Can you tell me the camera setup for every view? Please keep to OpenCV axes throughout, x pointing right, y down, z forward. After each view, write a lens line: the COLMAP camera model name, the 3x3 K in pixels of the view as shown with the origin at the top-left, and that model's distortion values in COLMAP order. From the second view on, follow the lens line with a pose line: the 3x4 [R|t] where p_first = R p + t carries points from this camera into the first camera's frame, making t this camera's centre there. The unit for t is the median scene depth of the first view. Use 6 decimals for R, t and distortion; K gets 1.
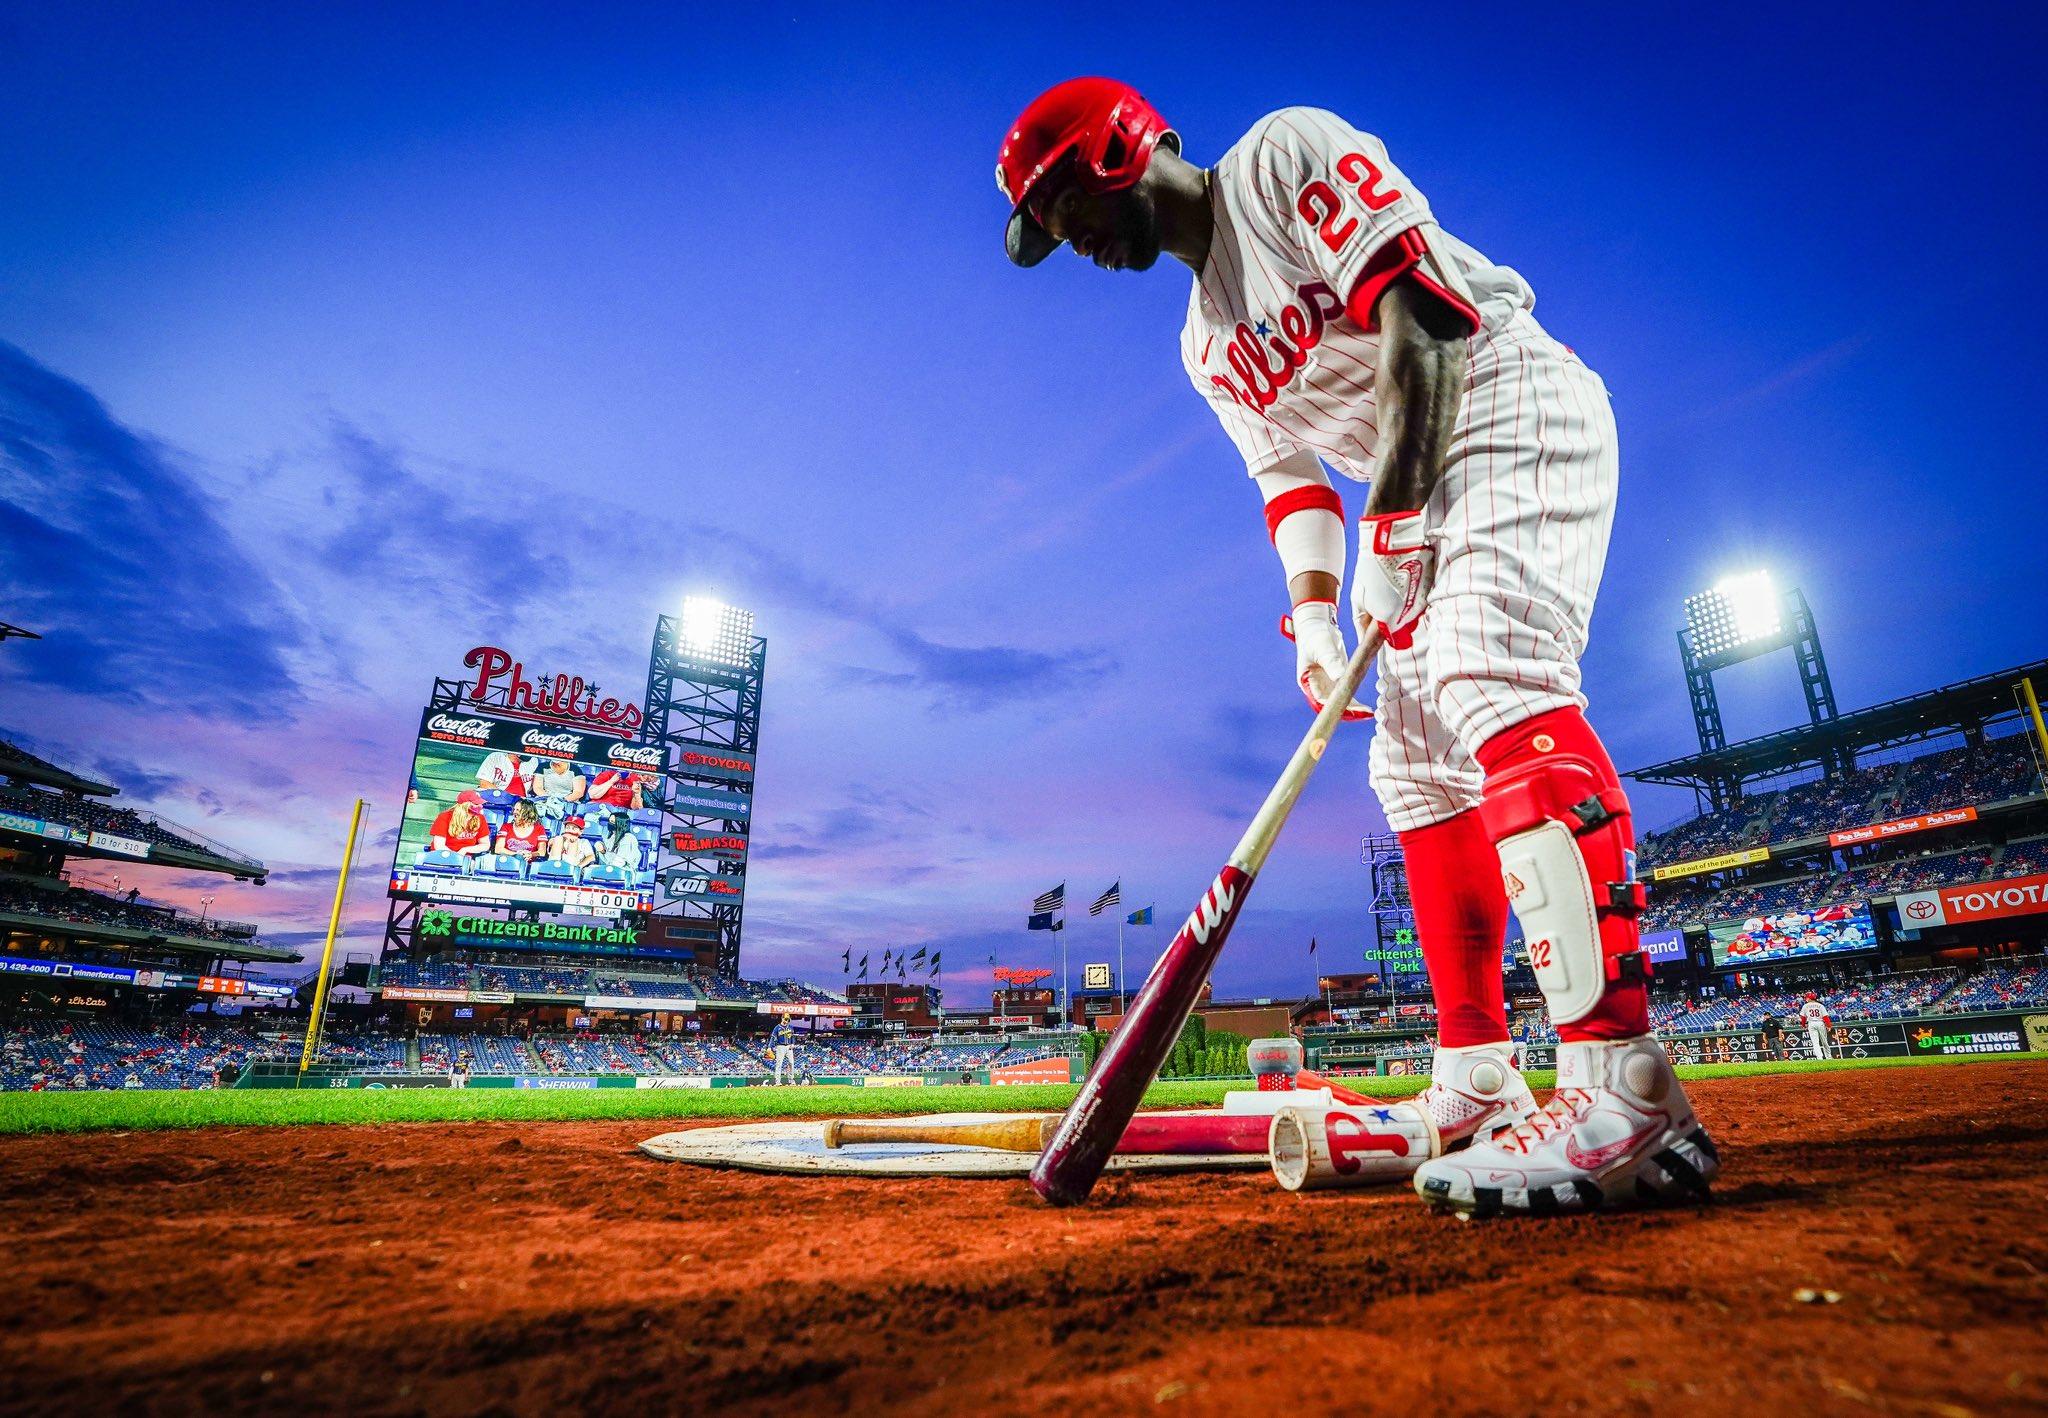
lens RADIAL K [[1054.9, 0, 1129.2], [0, 1054.9, 747.1], [0, 0, 1]] dist [-0.034935, 0.000925]
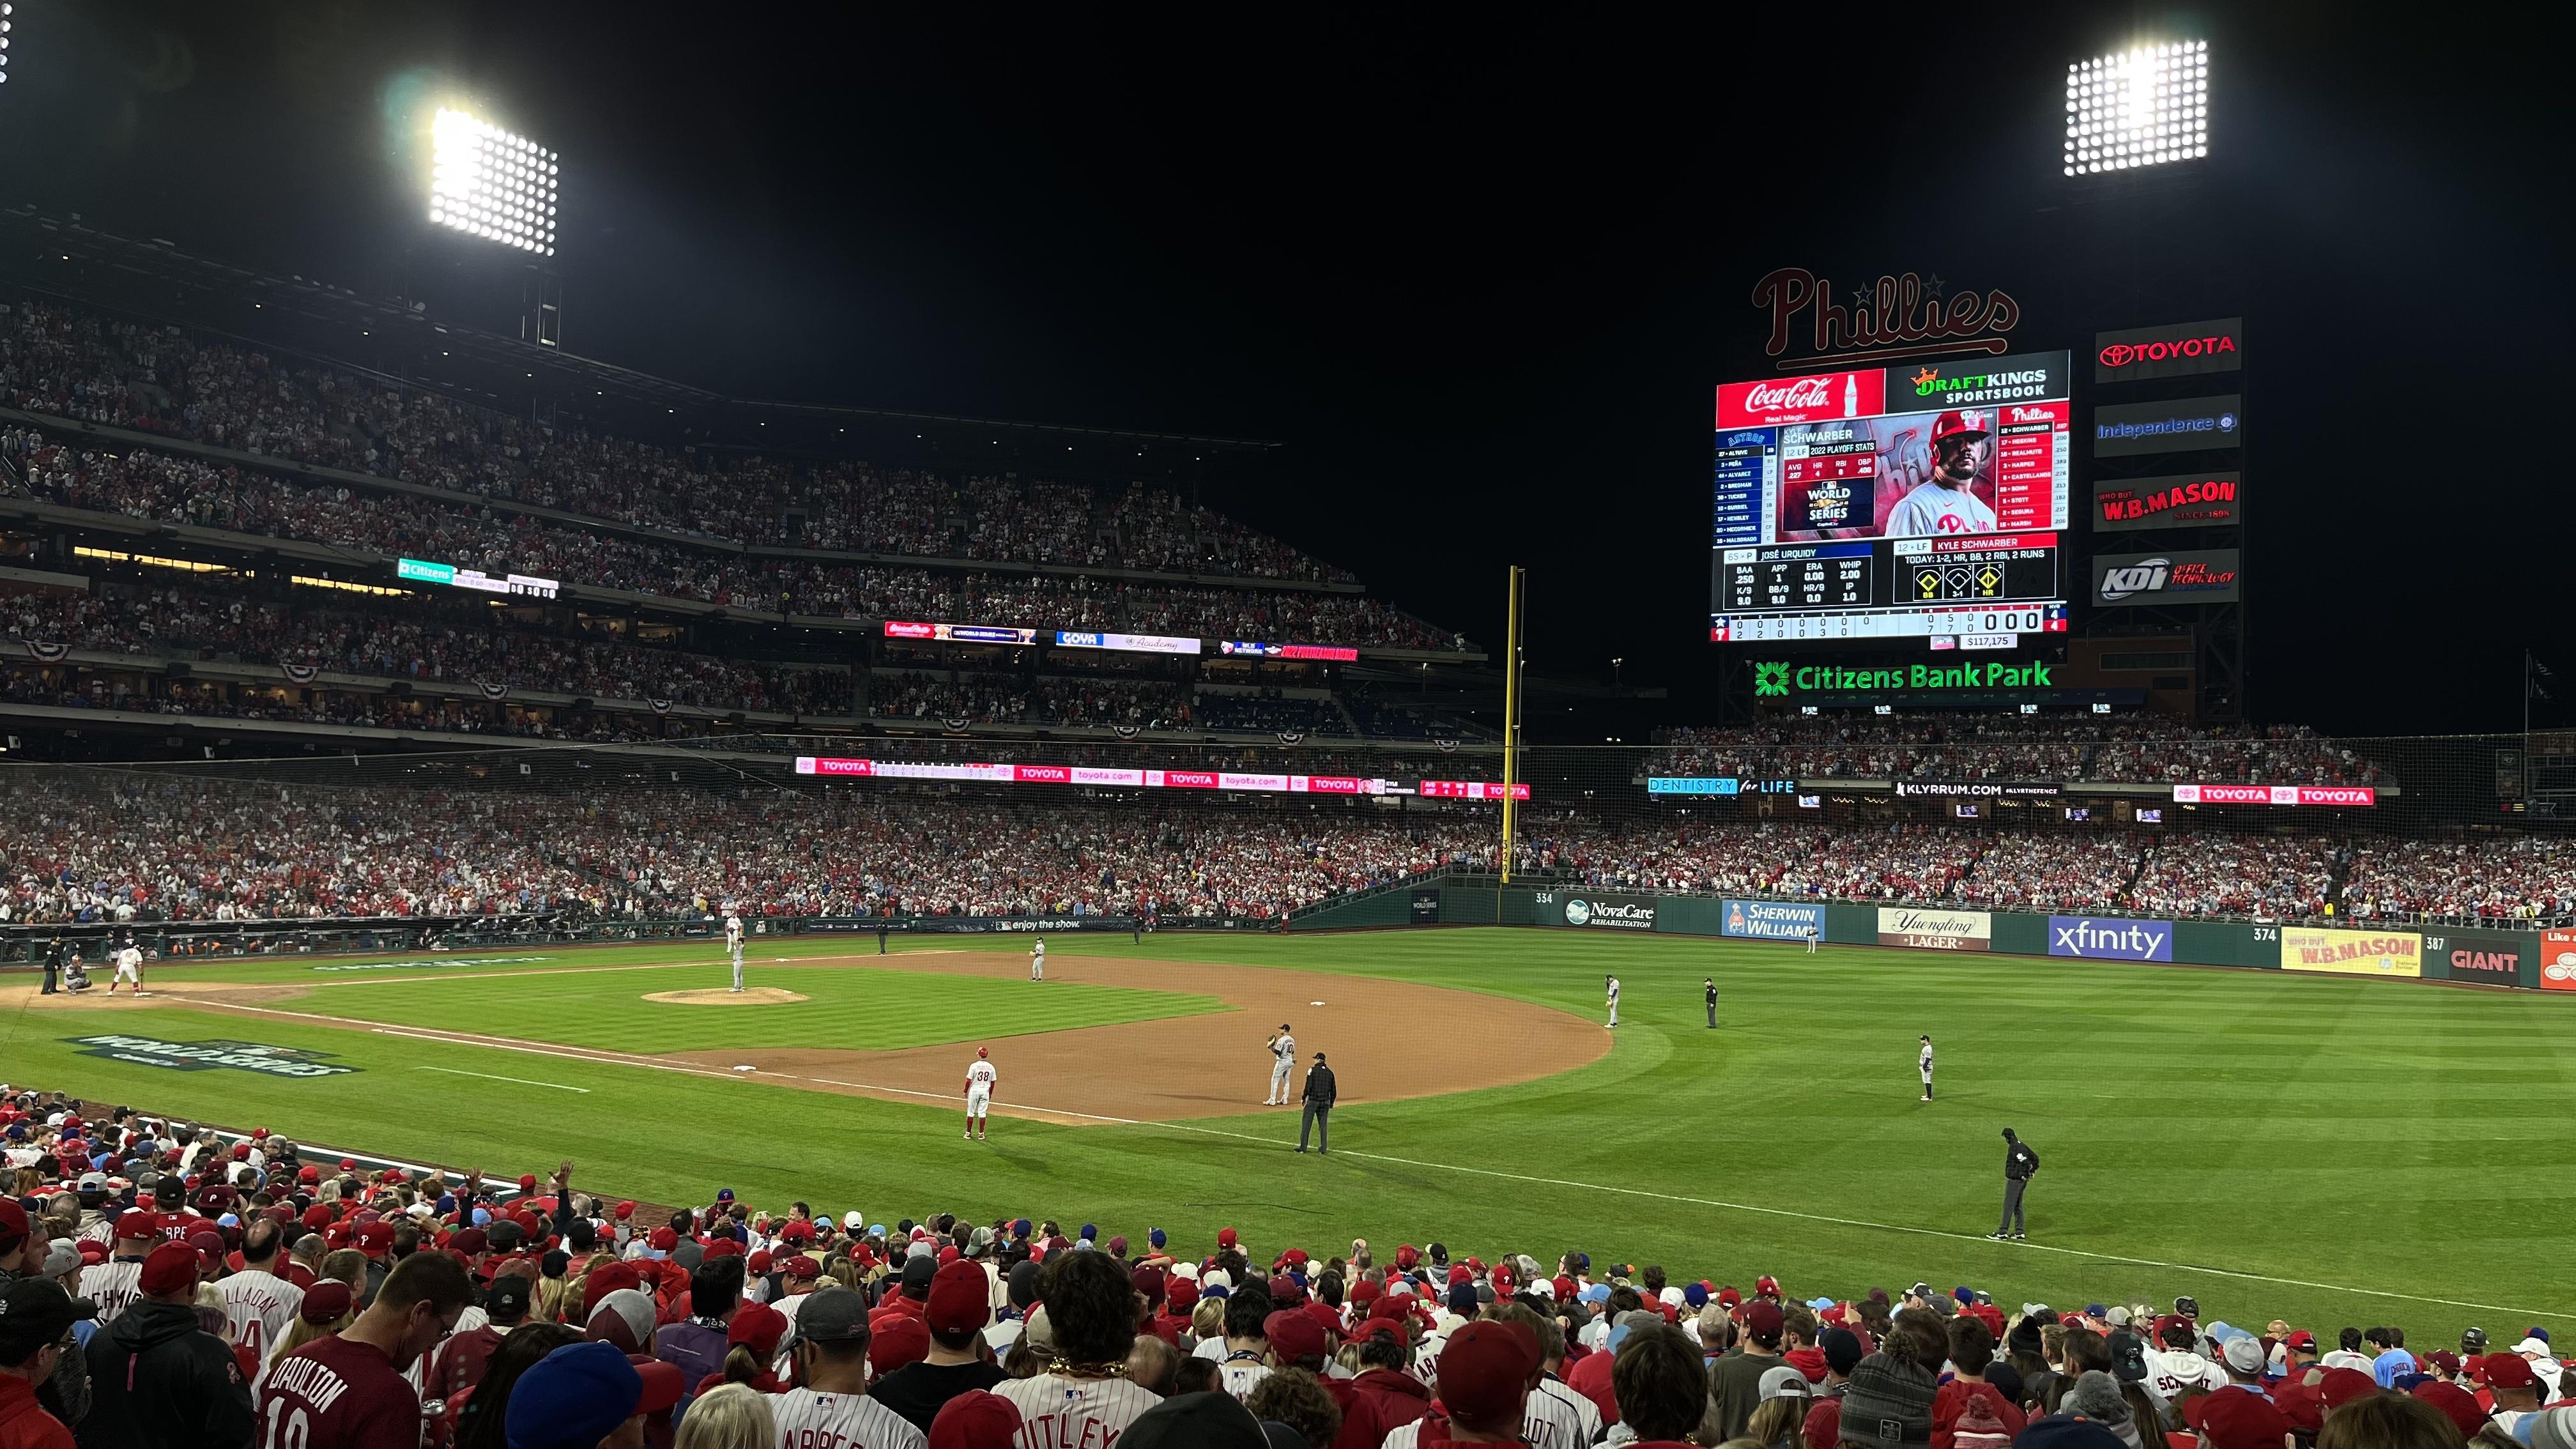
lens RADIAL K [[1922.5, 0, 1281.7], [0, 1922.5, 755.6], [0, 0, 1]] dist [0.021592, -0.005702]
pose [[0.356598, -0.004435, -0.934248, 0.415249], [0.253586, 0.962907, 0.092221, 0.008260], [0.899184, -0.269798, 0.344495, 0.189002]]
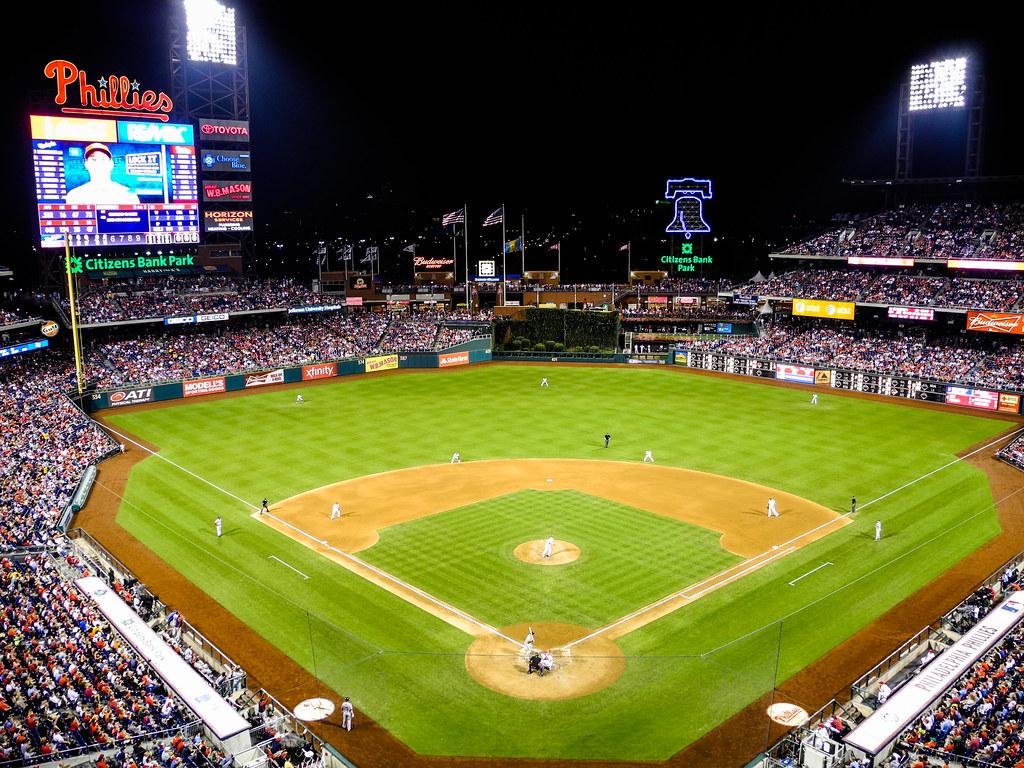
lens RADIAL K [[864.8, 0, 511.5], [0, 864.8, 395.3], [0, 0, 1]] dist [-0.154193, 0.135839]
pose [[0.995735, -0.002207, 0.092231, -0.126345], [-0.042849, 0.874283, 0.483522, -0.250736], [-0.081703, -0.485412, 0.870459, -0.184791]]
